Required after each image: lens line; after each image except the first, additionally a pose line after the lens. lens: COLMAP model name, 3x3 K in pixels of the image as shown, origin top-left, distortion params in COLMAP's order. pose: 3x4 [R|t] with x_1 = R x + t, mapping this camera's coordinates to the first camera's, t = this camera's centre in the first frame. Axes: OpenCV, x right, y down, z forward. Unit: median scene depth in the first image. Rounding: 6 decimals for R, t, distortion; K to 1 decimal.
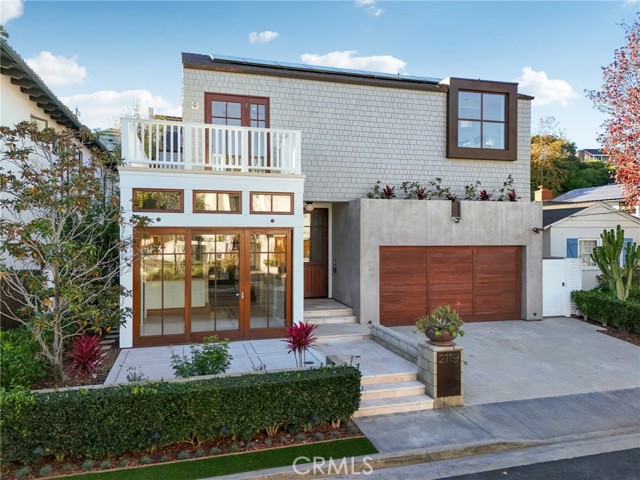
lens RADIAL K [[465.4, 0, 320.0], [0, 465.4, 240.0], [0, 0, 1]] dist [0.026745, -0.002334]
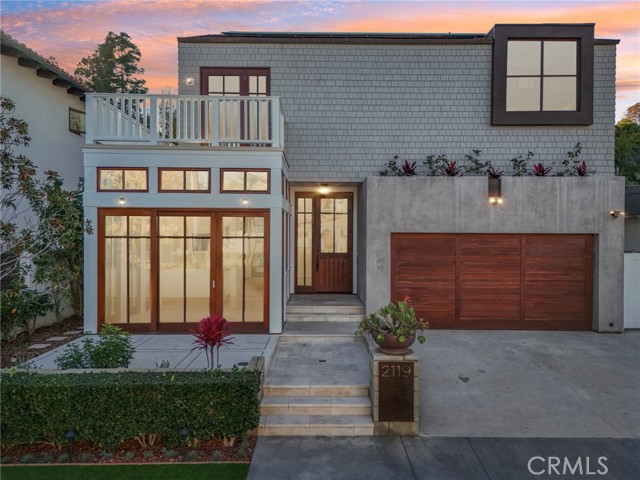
lens RADIAL K [[471.4, 0, 320.0], [0, 471.4, 240.0], [0, 0, 1]] dist [0.026771, -0.003918]
pose [[0.965040, 0.005825, -0.262039, 0.216657], [-0.005954, 0.999982, 0.000301, 0.025723], [0.262036, 0.001269, 0.965057, 0.140771]]
